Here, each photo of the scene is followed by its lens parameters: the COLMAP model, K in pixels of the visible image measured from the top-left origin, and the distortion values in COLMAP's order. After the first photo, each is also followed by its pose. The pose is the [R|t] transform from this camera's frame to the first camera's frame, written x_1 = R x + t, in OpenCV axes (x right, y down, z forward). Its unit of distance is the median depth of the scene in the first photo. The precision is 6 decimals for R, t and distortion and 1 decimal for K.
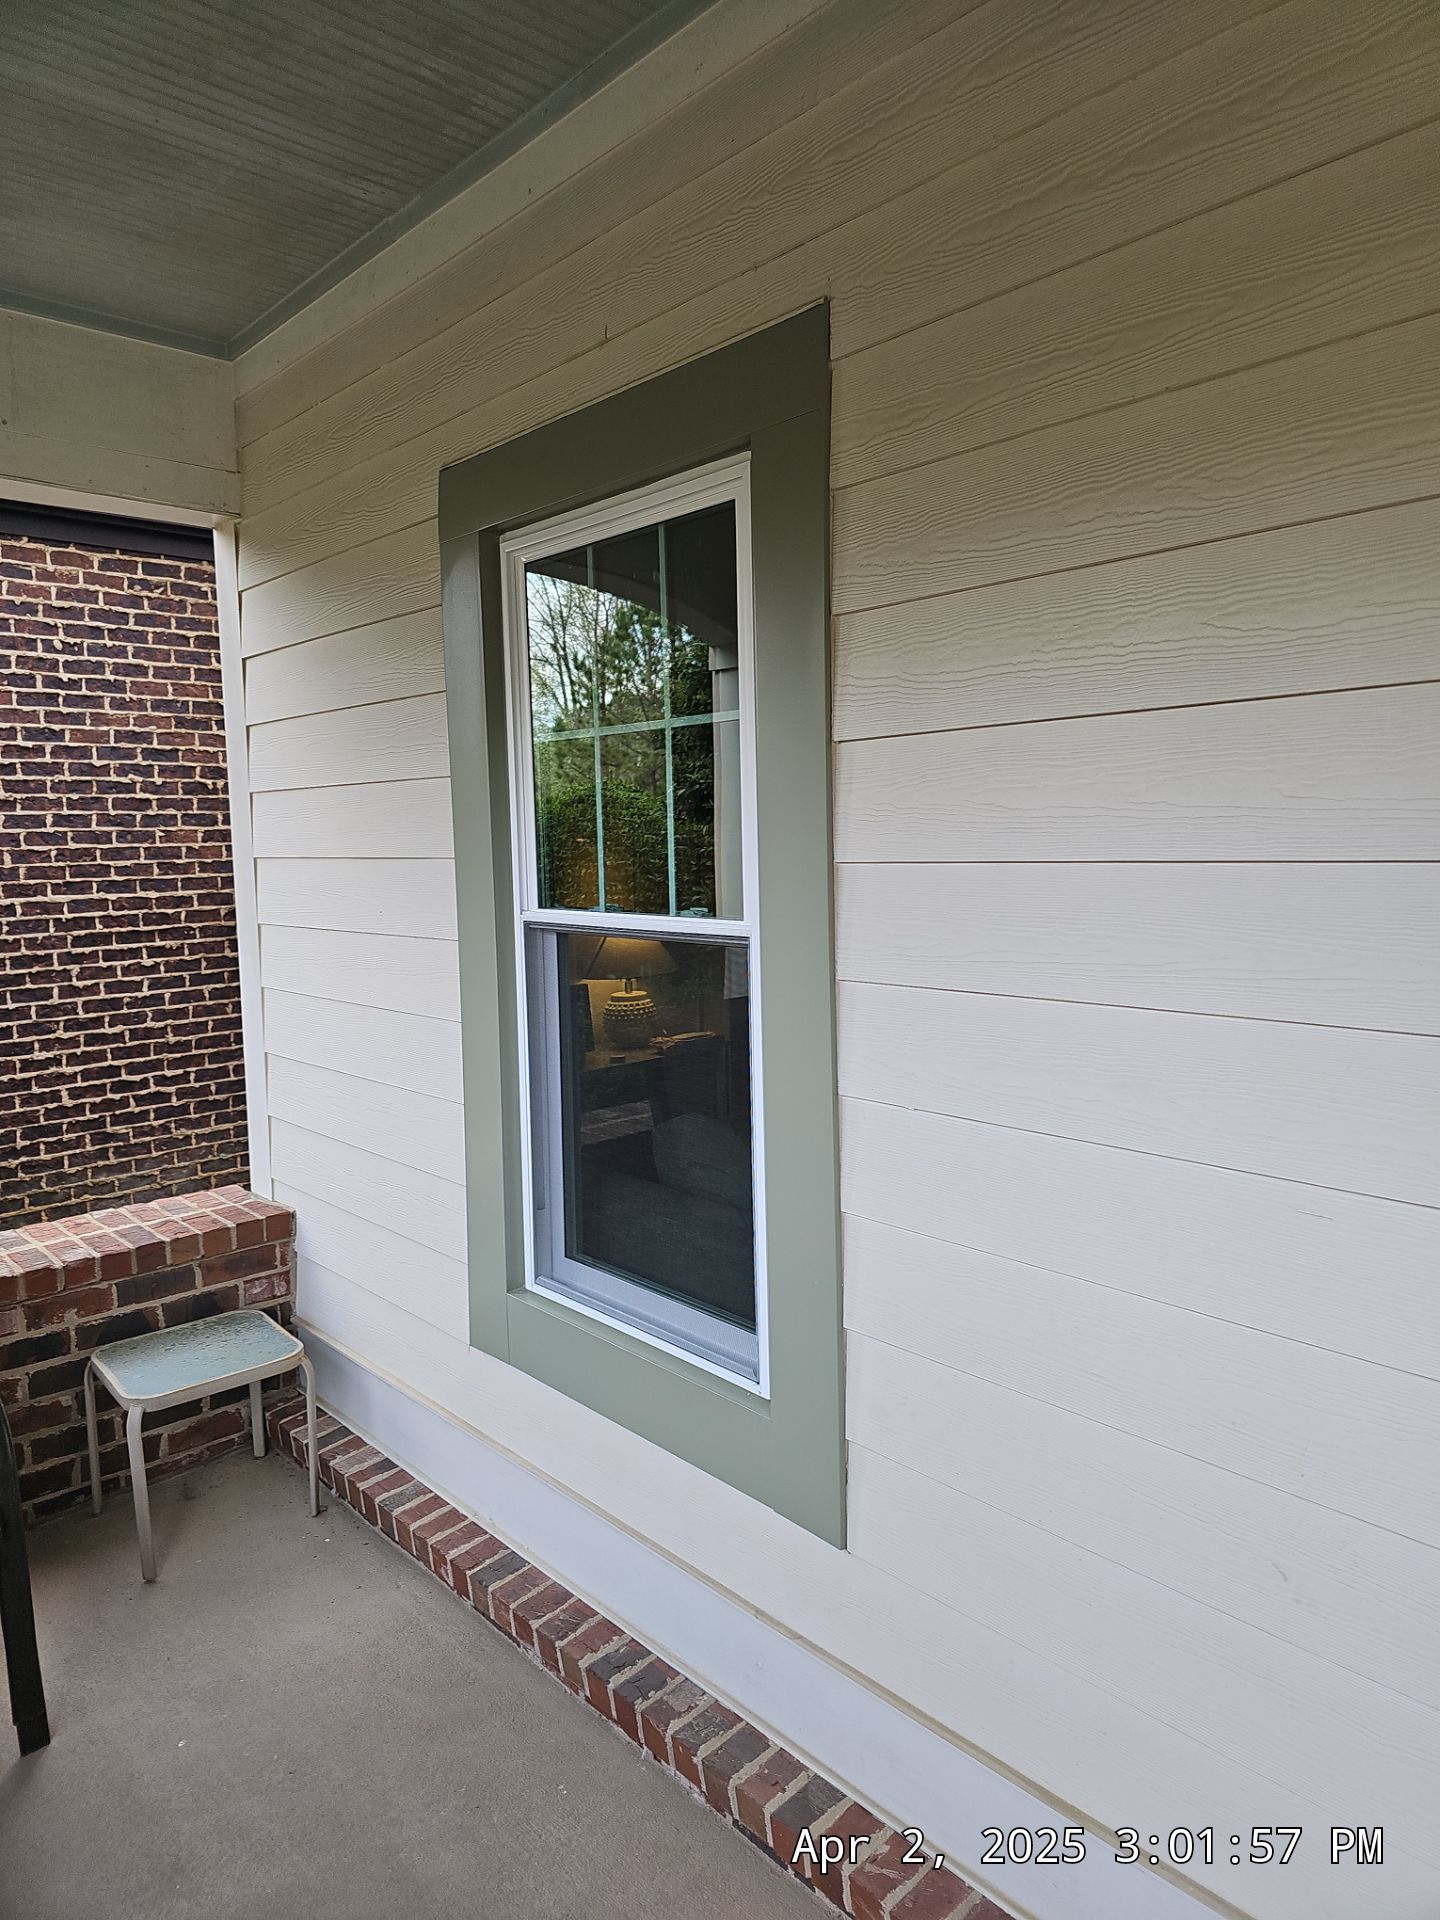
lens RADIAL K [[1262.5, 0, 710.4], [0, 1262.5, 952.6], [0, 0, 1]] dist [0.062673, -0.000065]
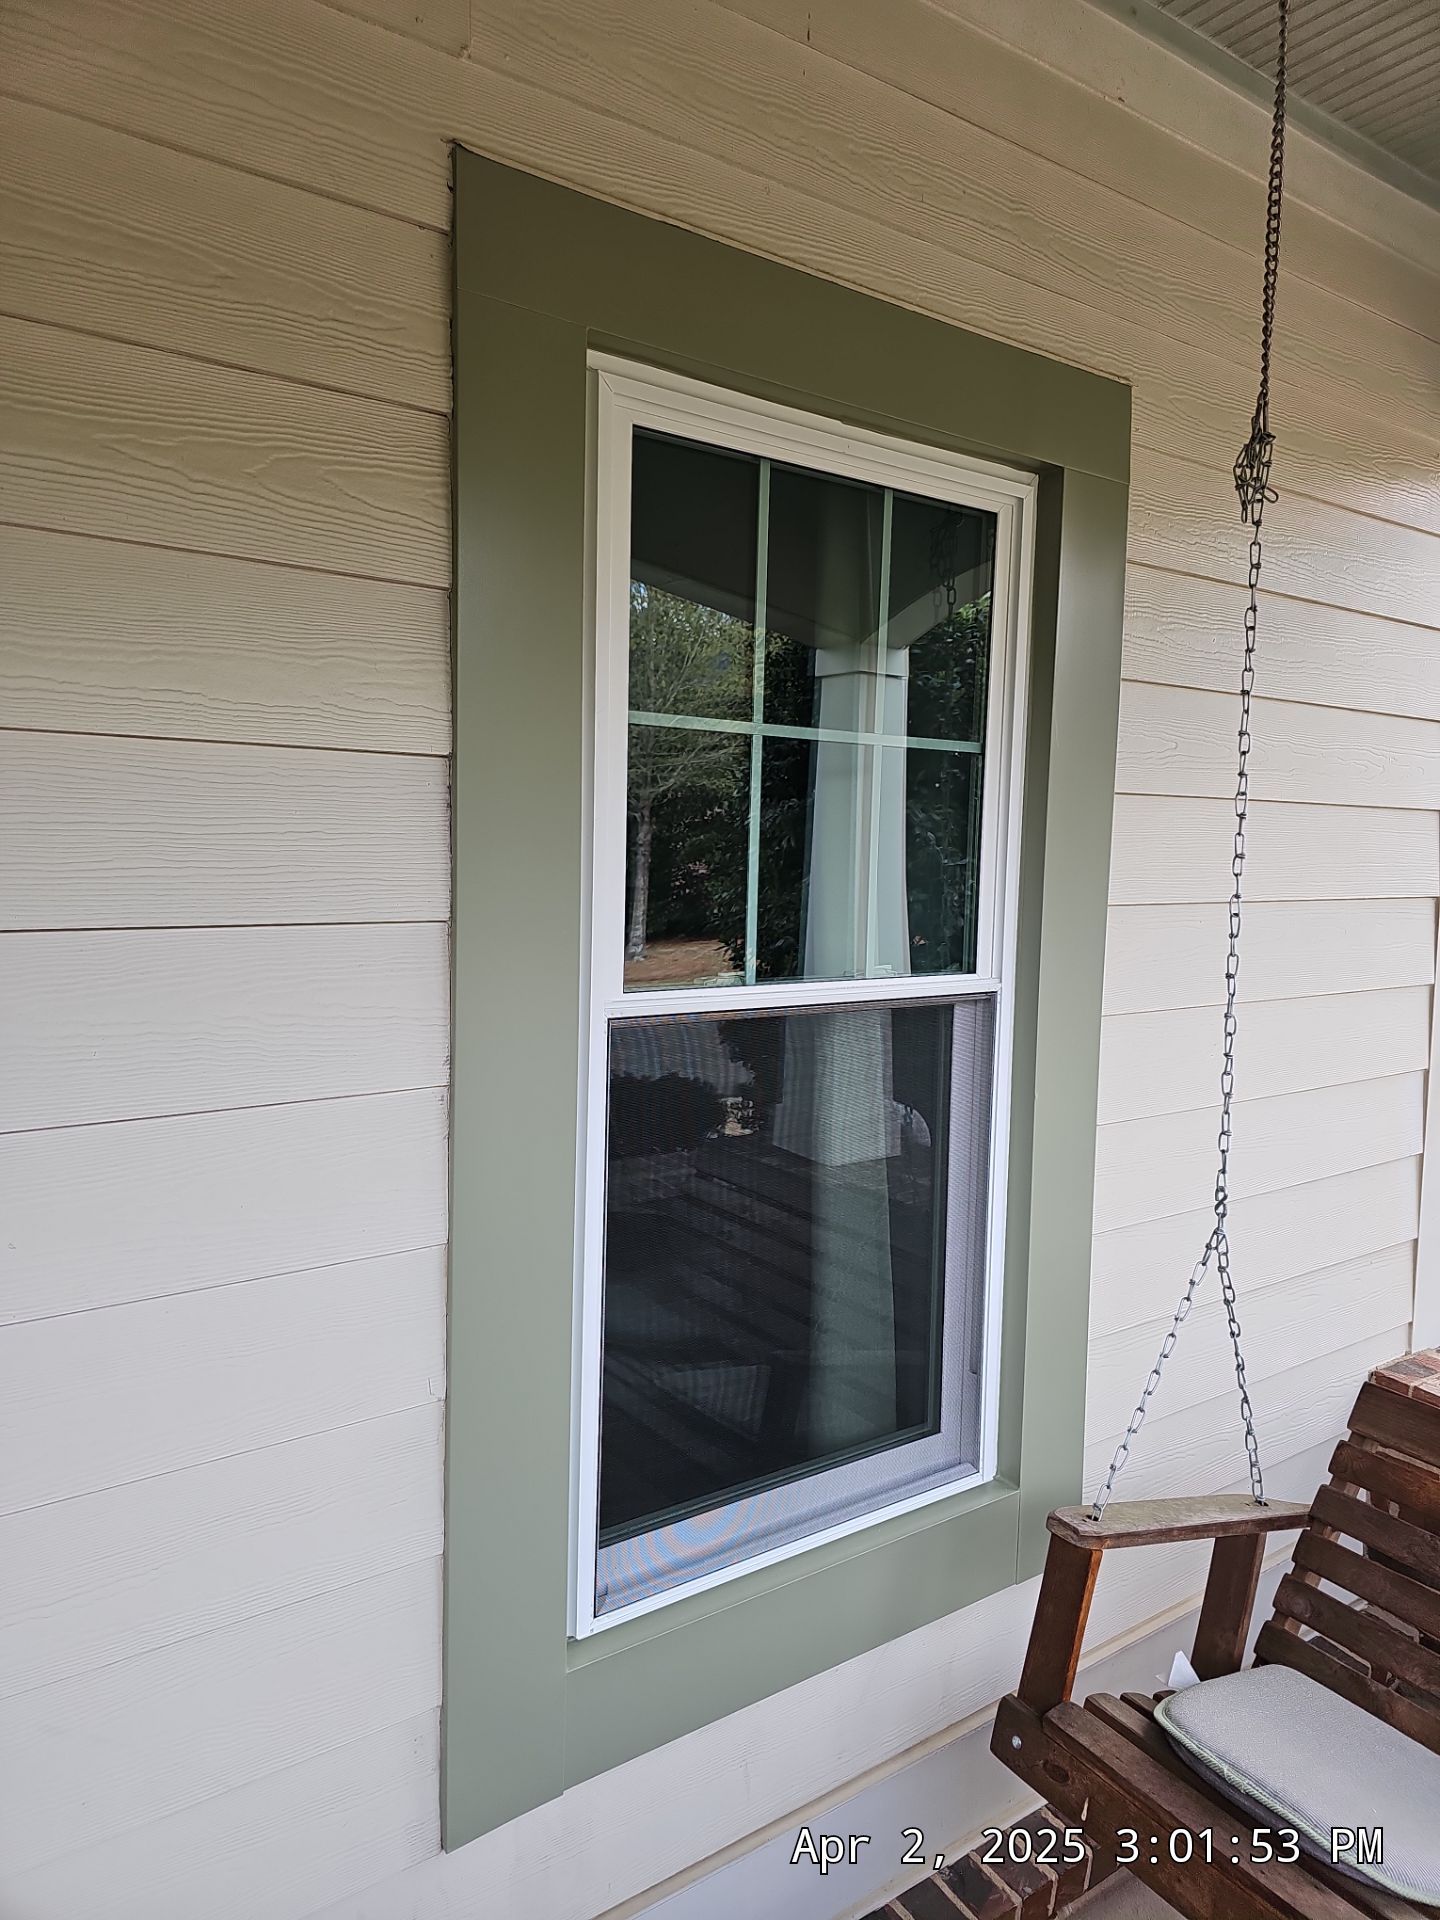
lens RADIAL K [[1262.5, 0, 710.4], [0, 1262.5, 952.6], [0, 0, 1]] dist [0.062673, -0.000065]
pose [[0.128089, -0.071534, 0.989180, -0.813803], [0.070620, 0.995521, 0.062848, -0.101321], [-0.989245, 0.061806, 0.132567, 0.963934]]
